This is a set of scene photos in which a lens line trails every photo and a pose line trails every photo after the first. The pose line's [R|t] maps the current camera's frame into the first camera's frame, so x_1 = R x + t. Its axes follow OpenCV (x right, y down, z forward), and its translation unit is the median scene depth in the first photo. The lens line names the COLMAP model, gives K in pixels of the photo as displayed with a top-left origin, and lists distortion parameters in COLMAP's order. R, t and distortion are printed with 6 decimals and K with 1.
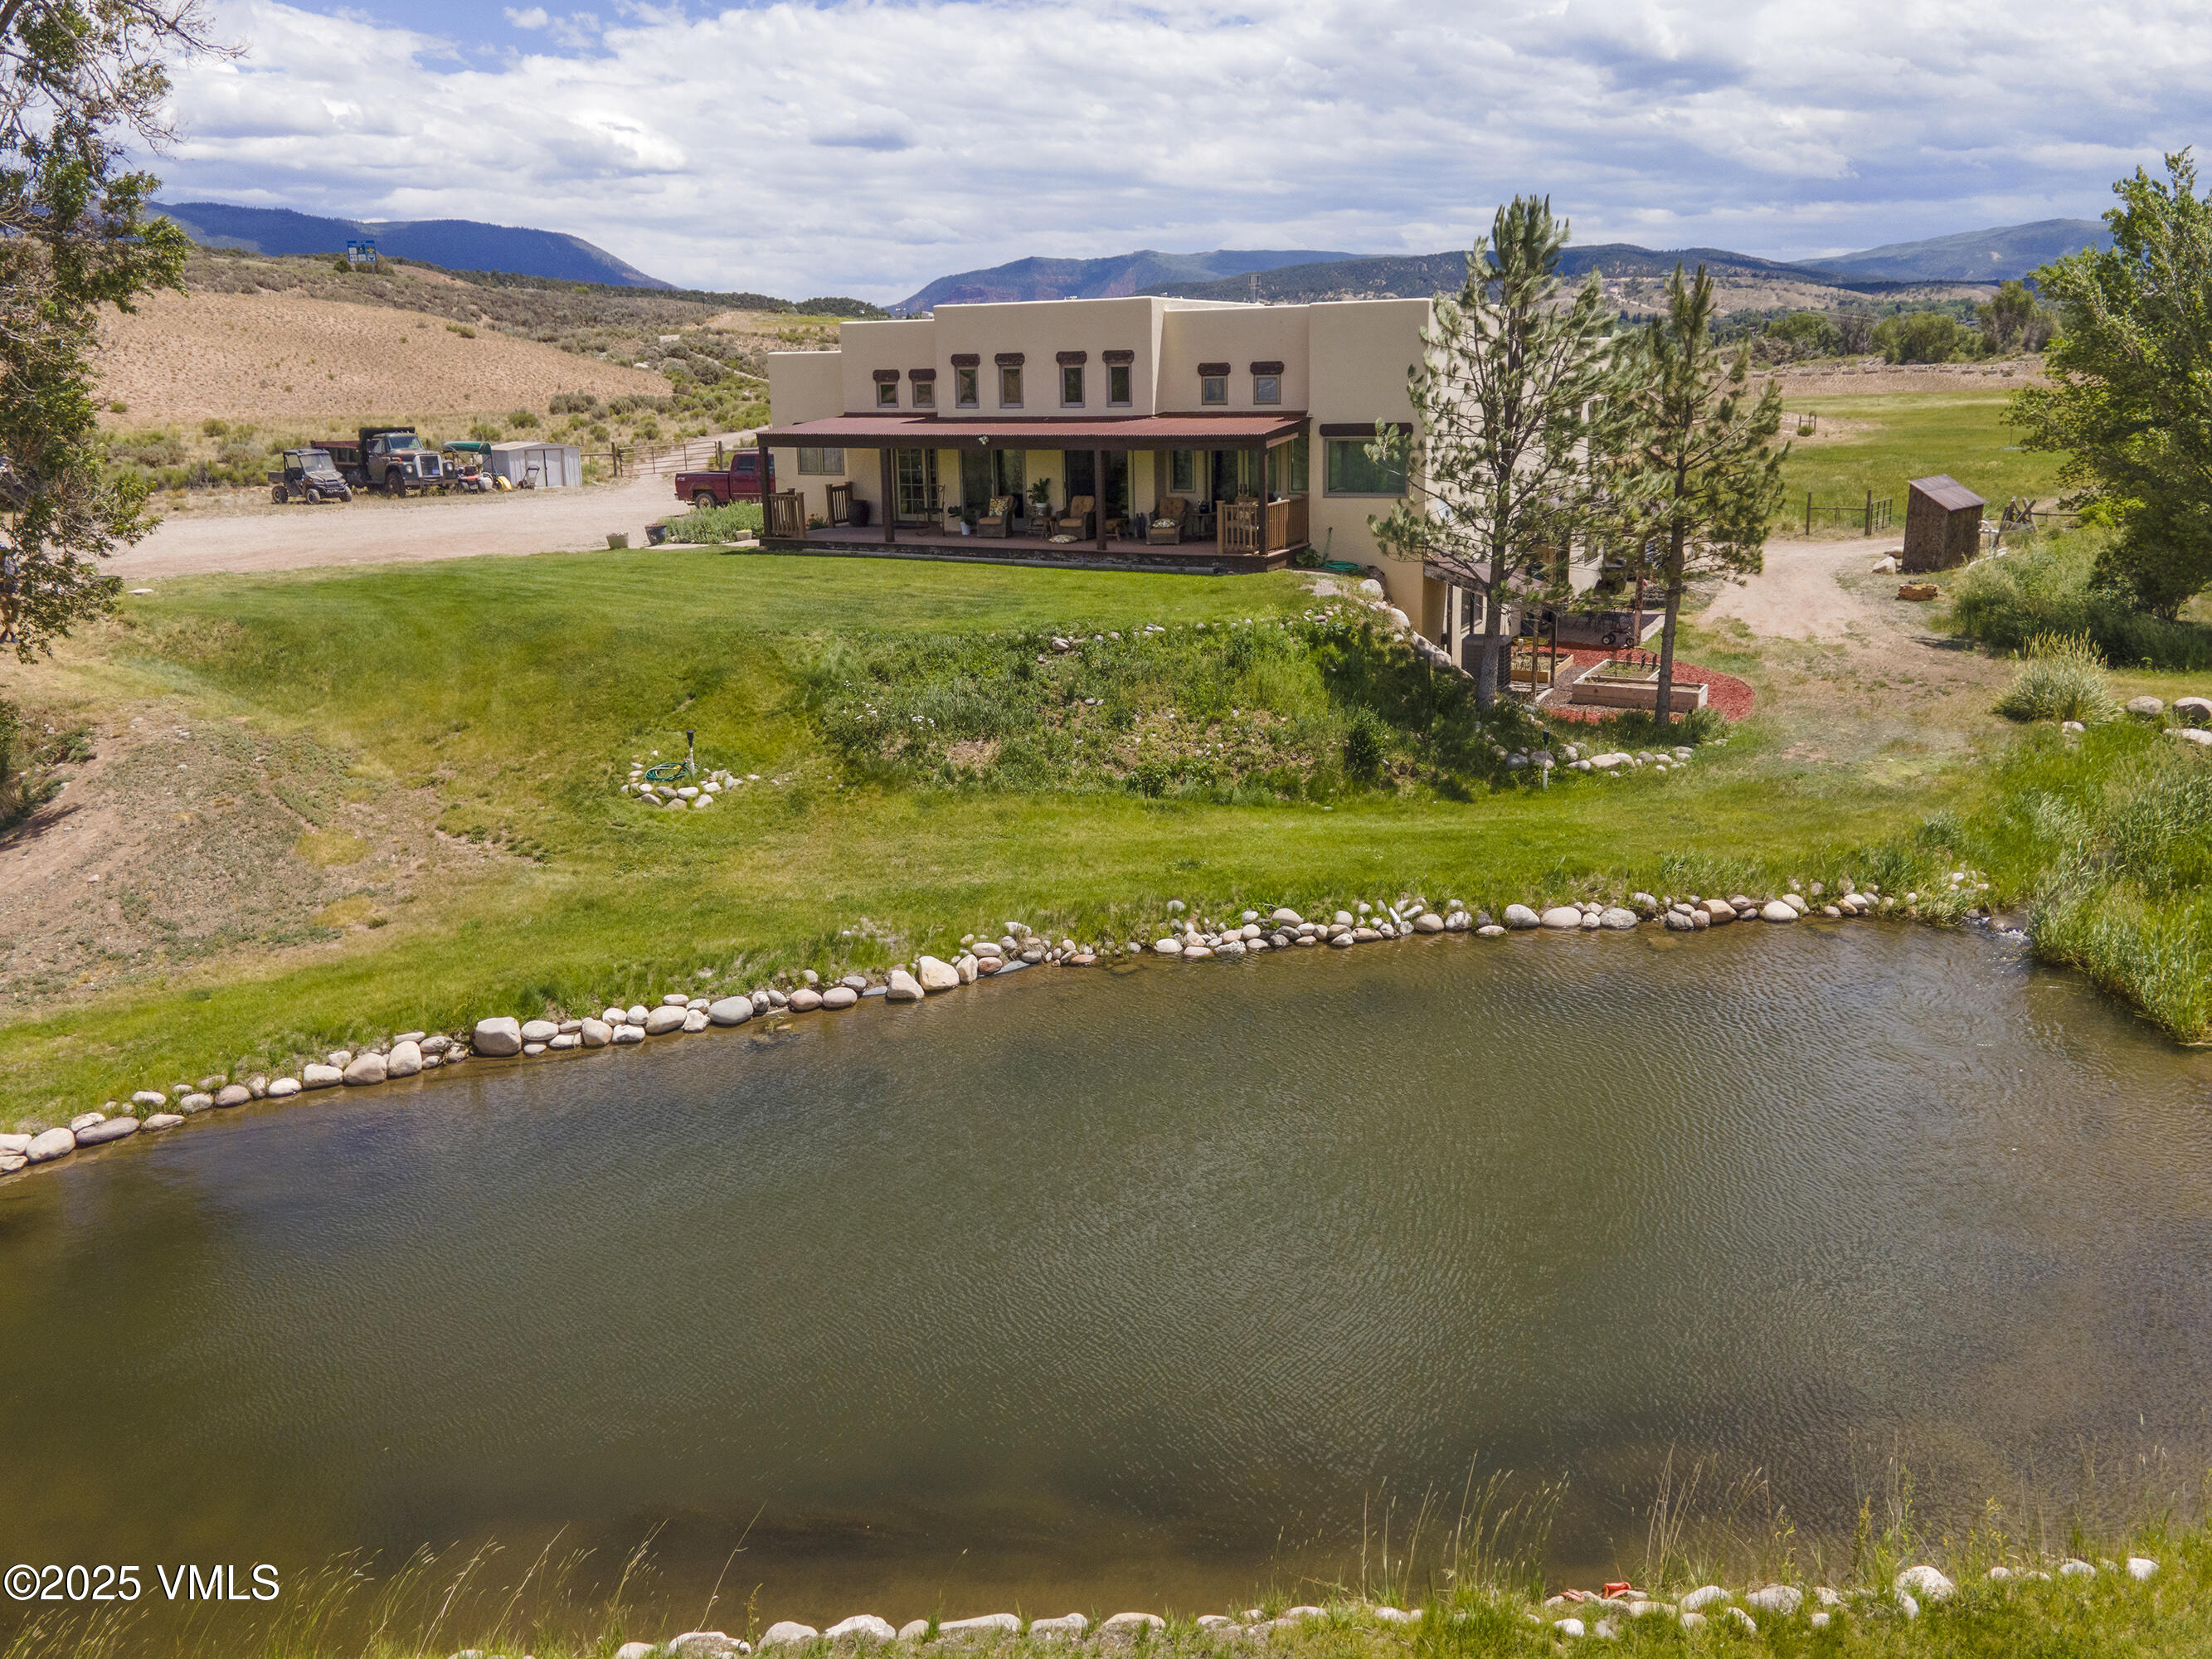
lens RADIAL K [[1648.3, 0, 1106.0], [0, 1648.3, 829.5], [0, 0, 1]] dist [0.015604, 0.033460]
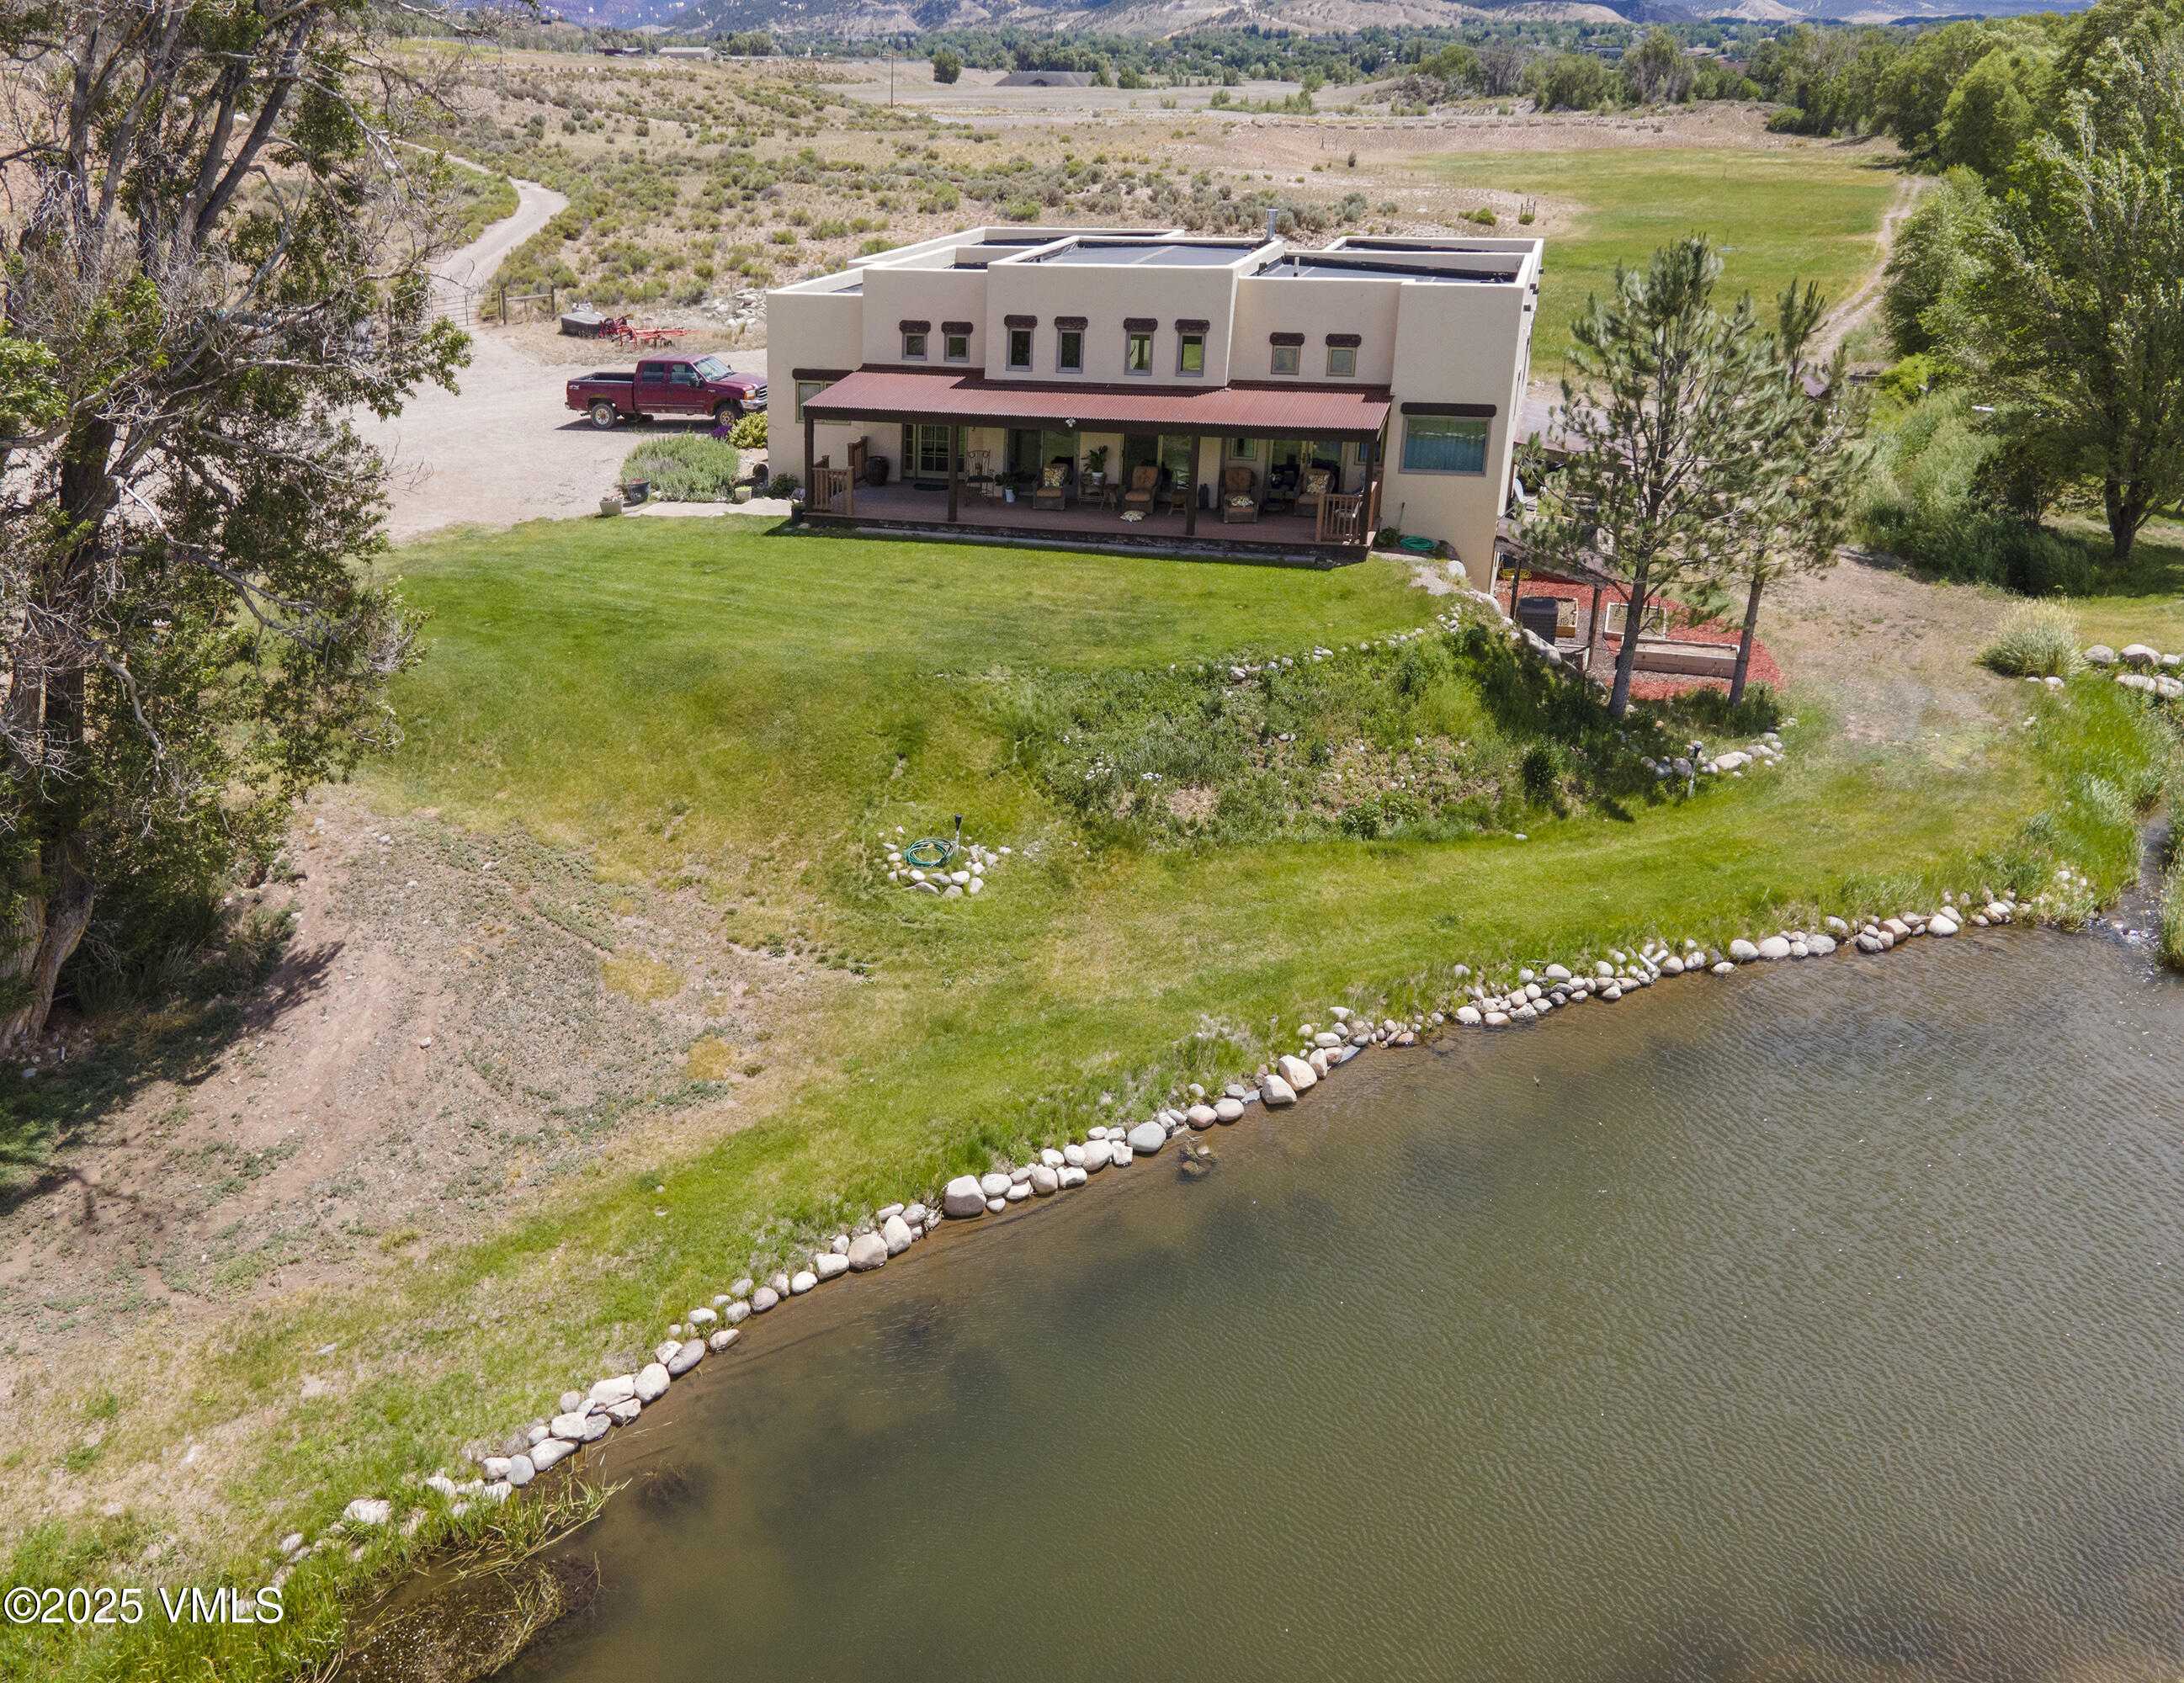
lens RADIAL K [[1802.2, 0, 1139.2], [0, 1802.2, 808.3], [0, 0, 1]] dist [0.074941, -0.134282]
pose [[0.975919, -0.048871, 0.212586, -0.364849], [0.027331, 0.994295, 0.103108, -0.165747], [-0.216412, -0.094815, 0.971687, -0.053299]]
